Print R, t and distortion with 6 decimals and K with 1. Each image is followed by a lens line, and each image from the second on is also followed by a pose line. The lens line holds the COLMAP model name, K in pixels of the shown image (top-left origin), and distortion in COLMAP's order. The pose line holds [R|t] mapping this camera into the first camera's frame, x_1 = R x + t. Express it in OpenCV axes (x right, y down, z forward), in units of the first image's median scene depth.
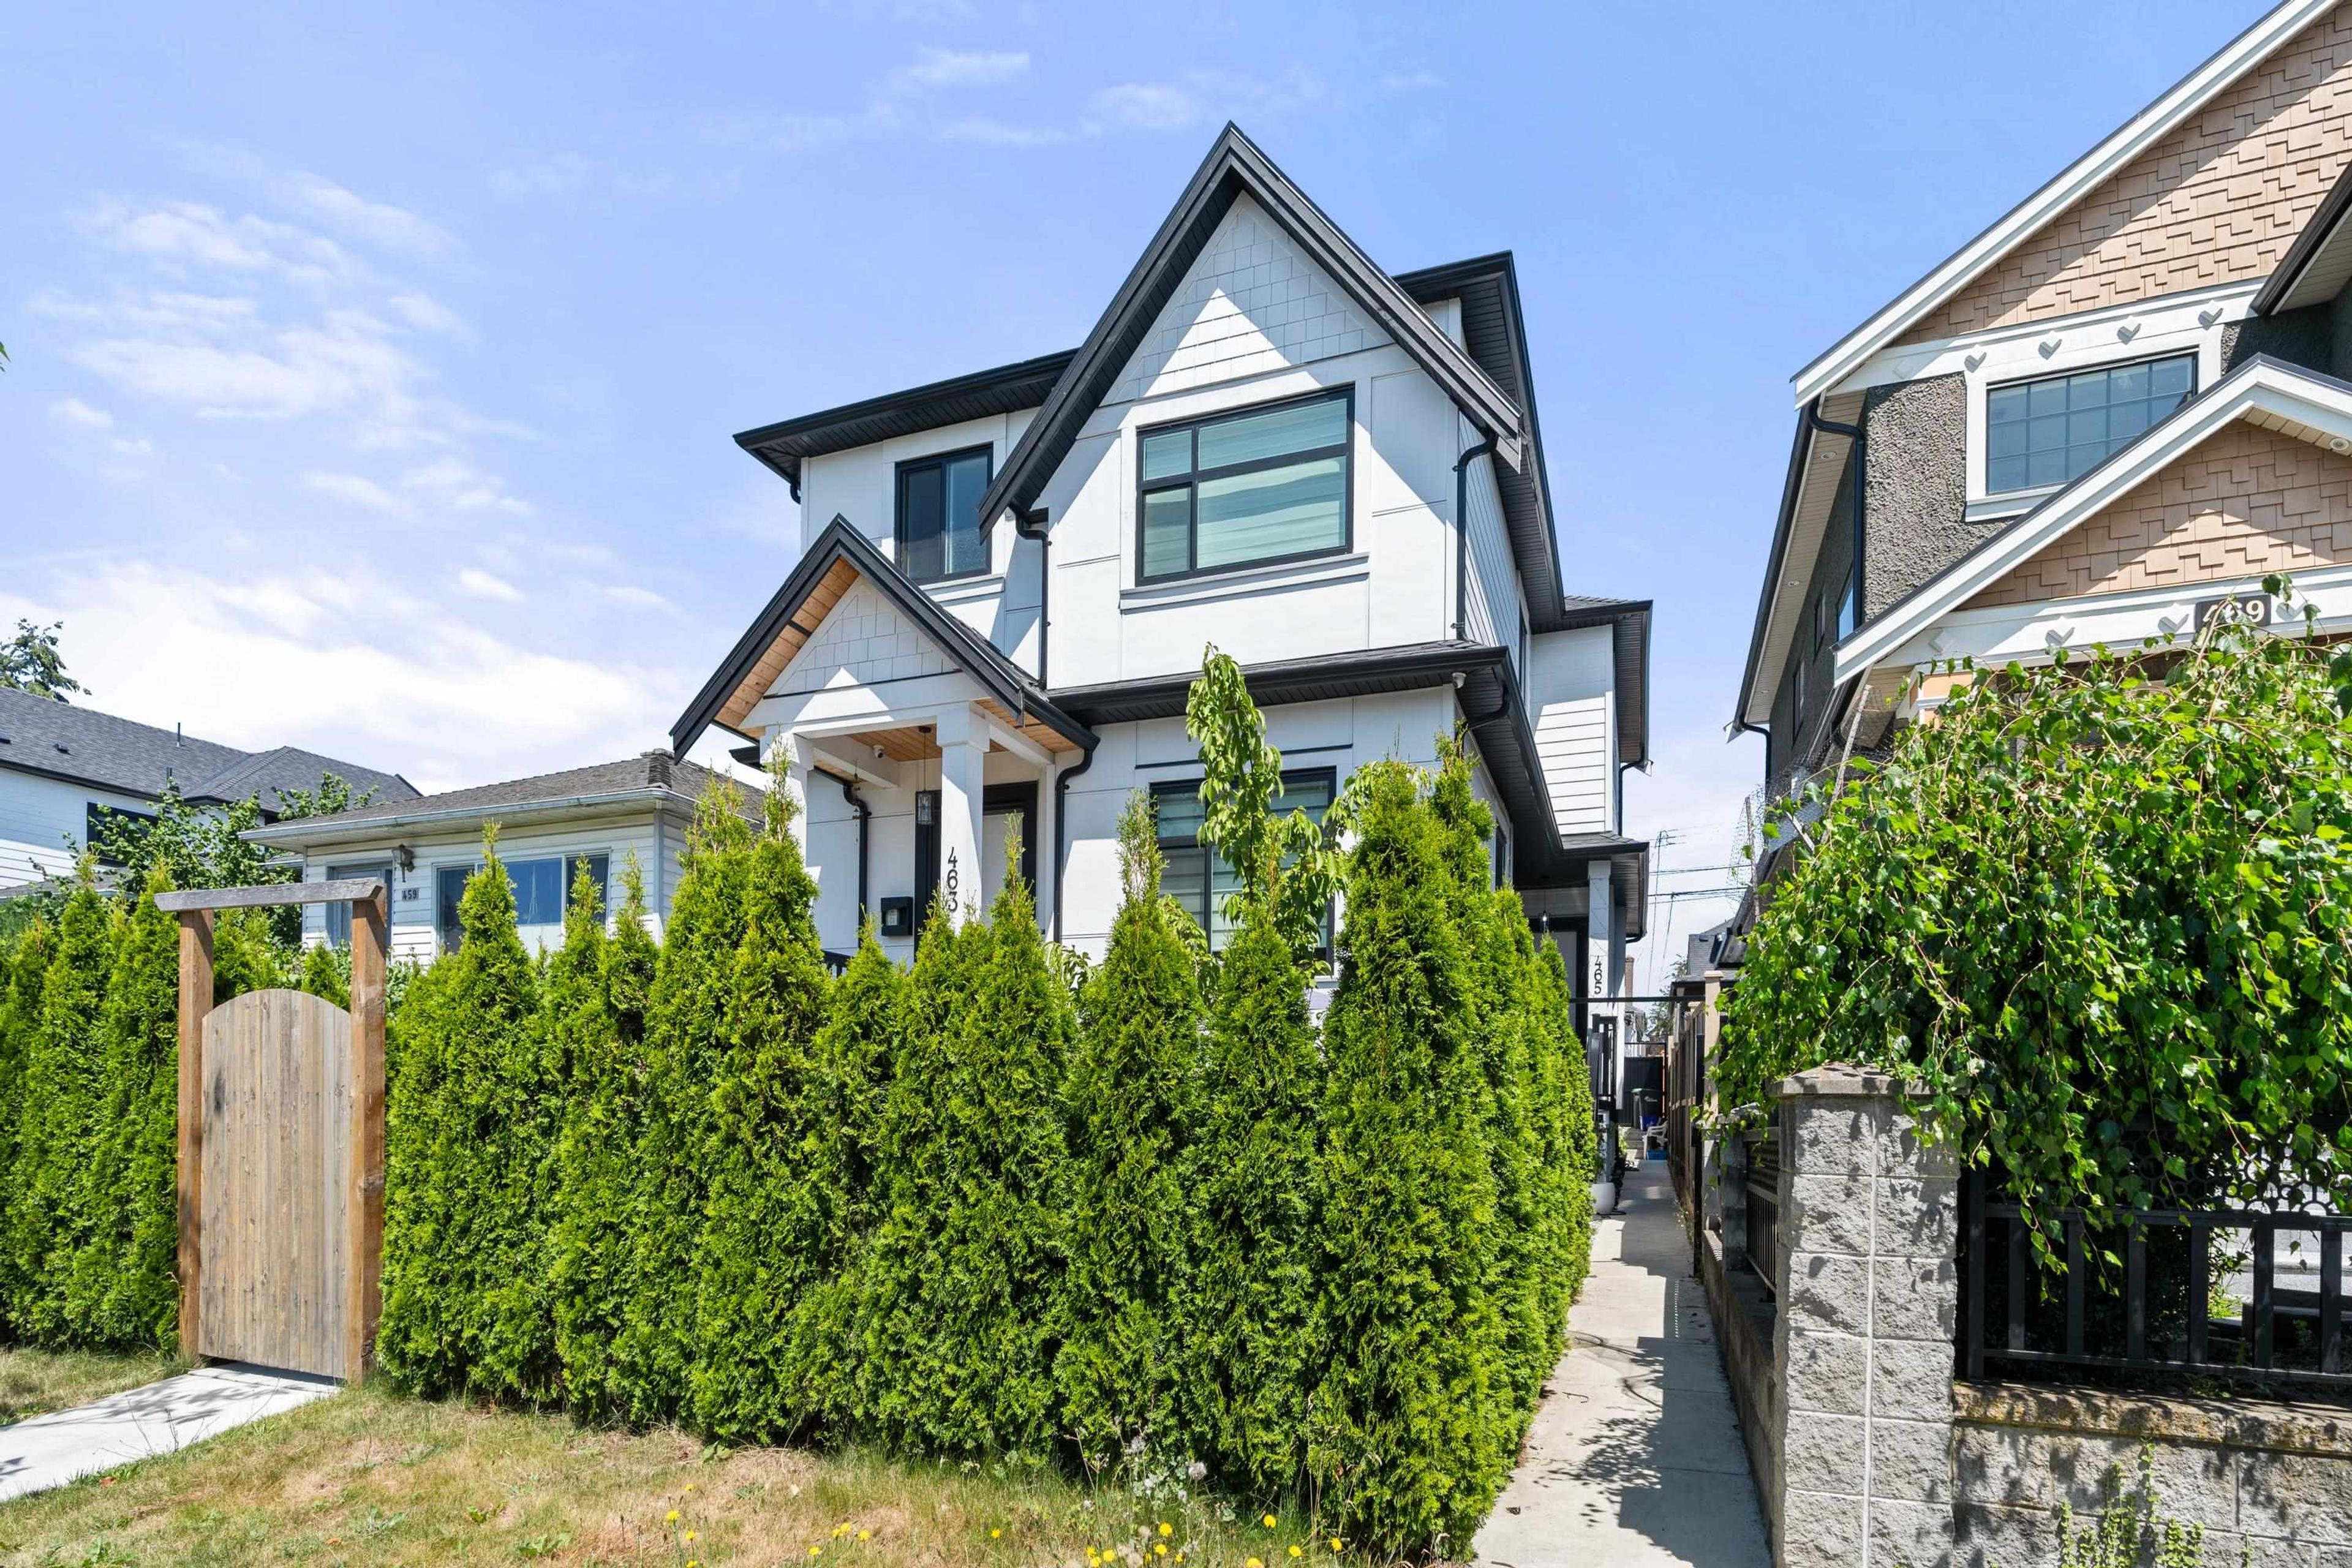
lens RADIAL K [[1051.1, 0, 1176.0], [0, 1051.1, 784.0], [0, 0, 1]] dist [-0.002423, 0.000390]
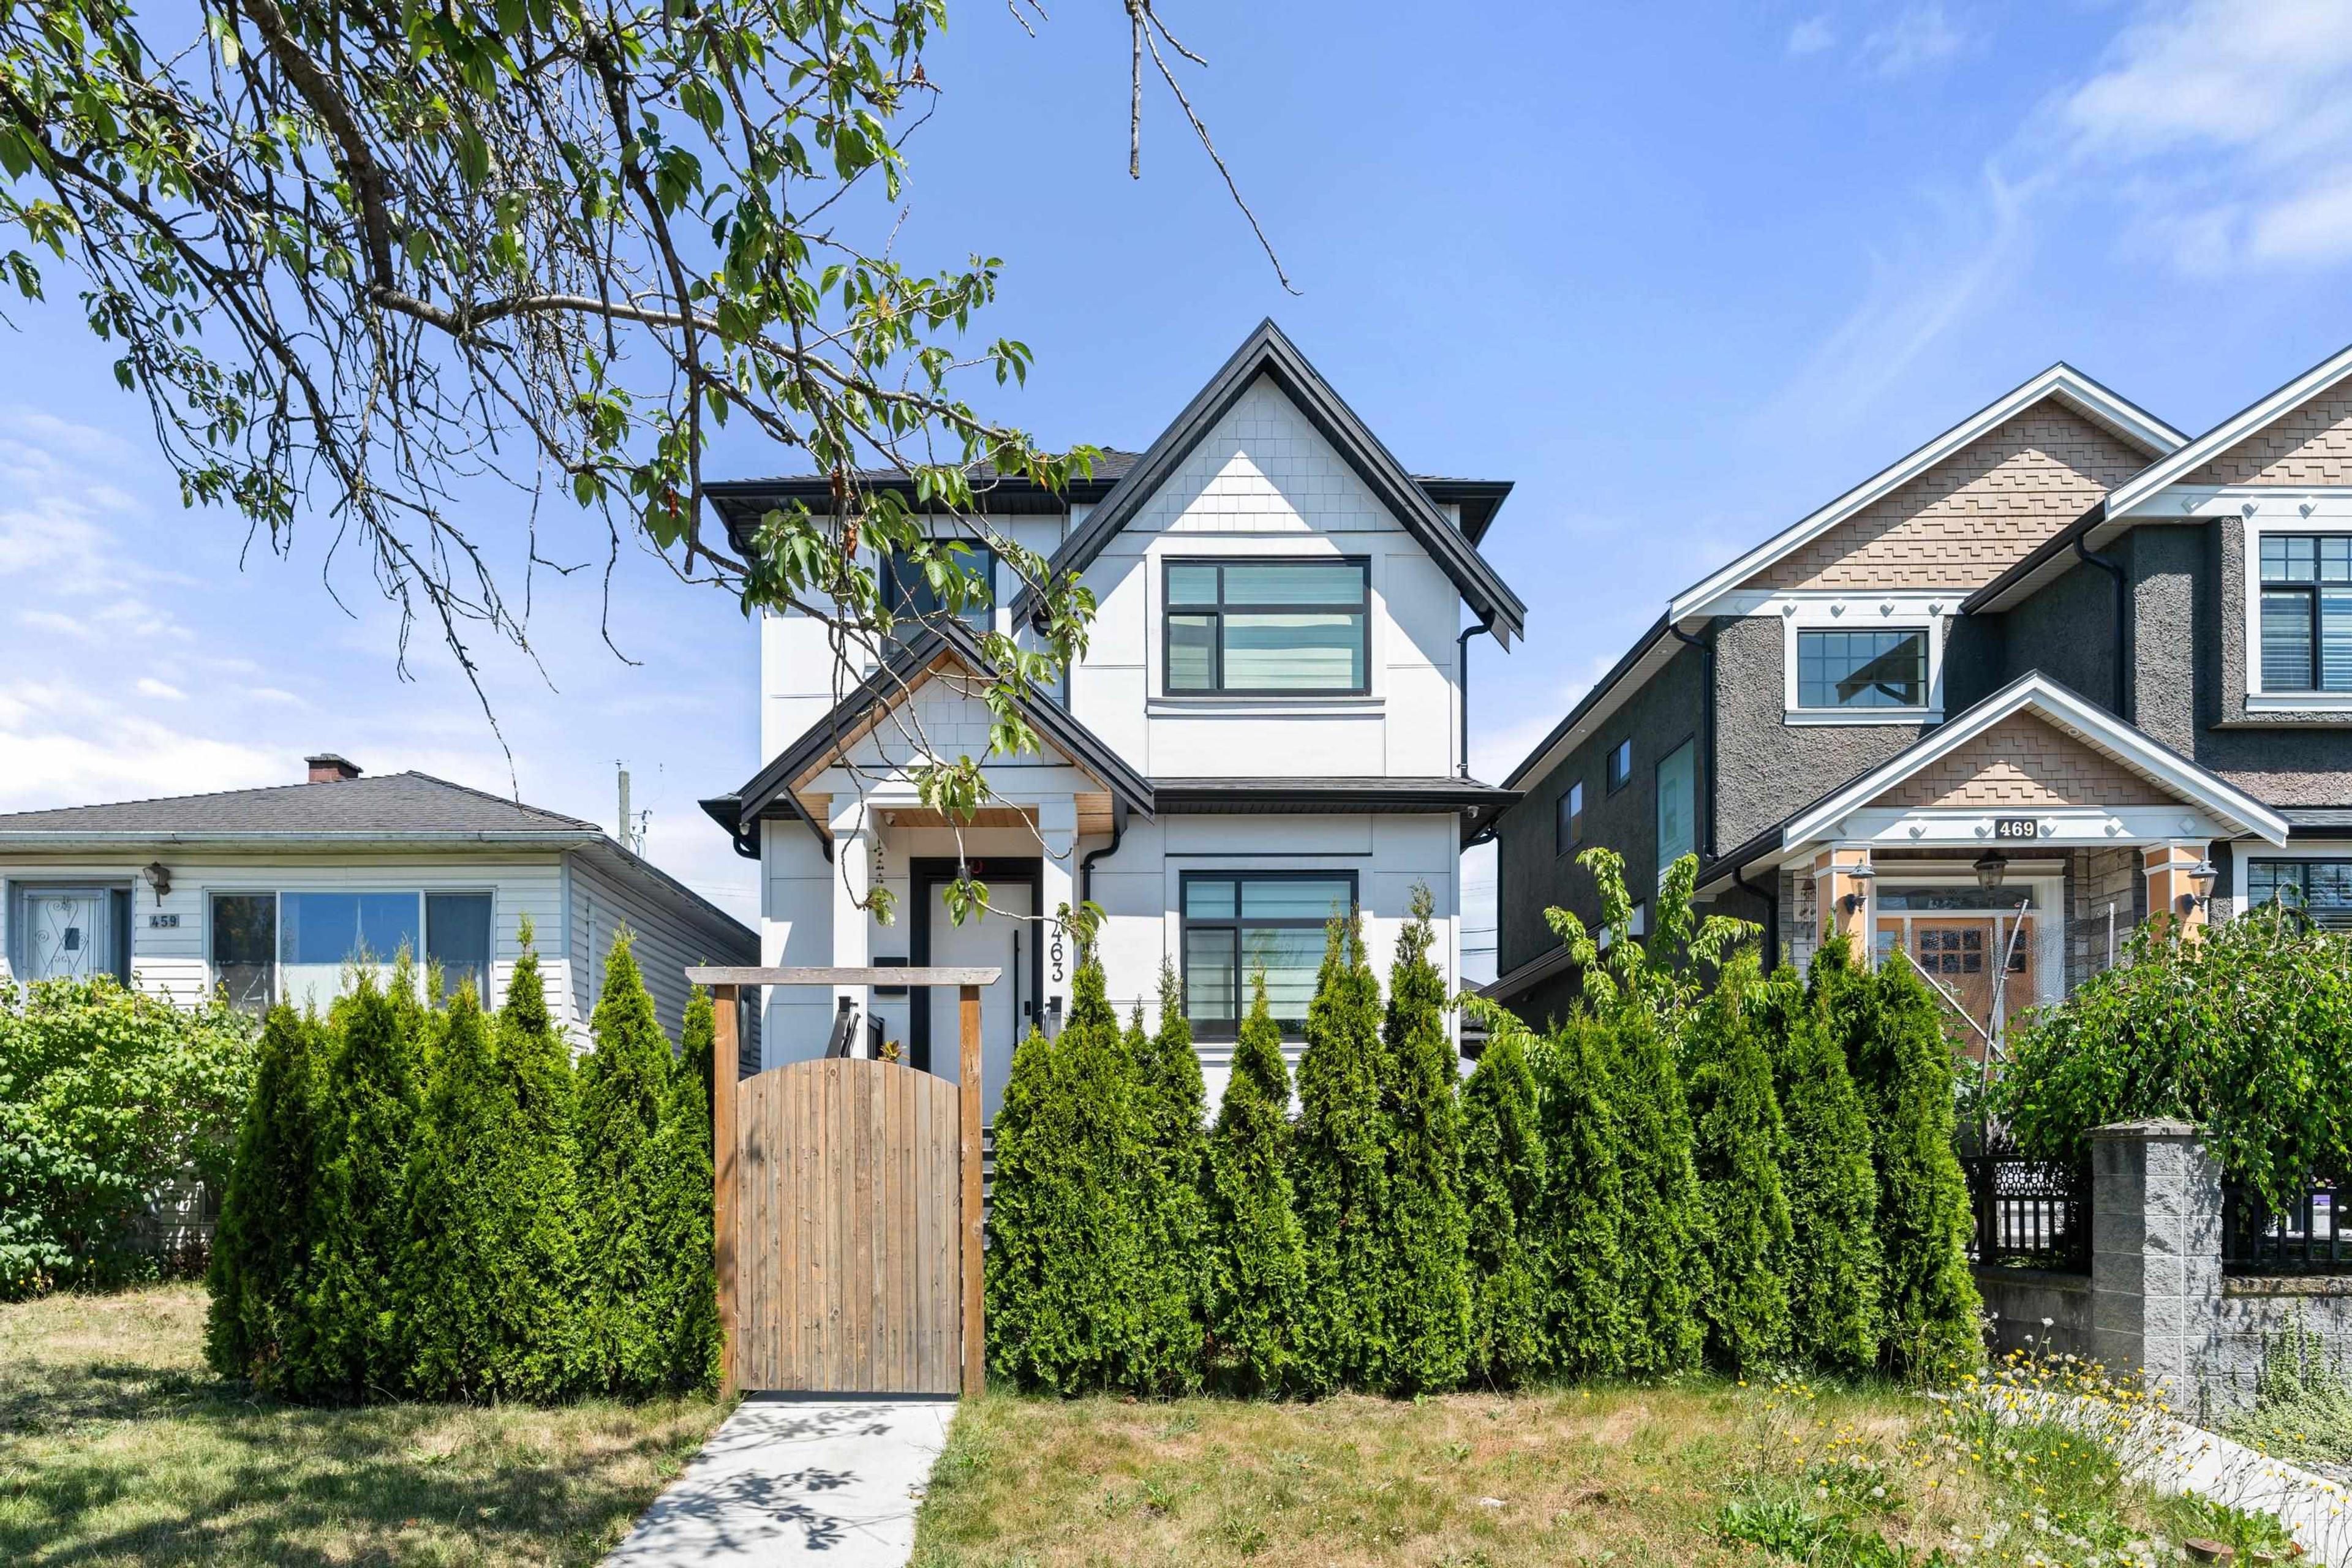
lens RADIAL K [[1011.2, 0, 1175.4], [0, 1011.2, 810.5], [0, 0, 1]] dist [-0.001772, -0.000678]
pose [[0.959807, 0.075775, 0.270239, -0.361898], [-0.067982, 0.996959, -0.038096, -0.025545], [-0.272304, 0.018193, 0.962039, -0.073429]]
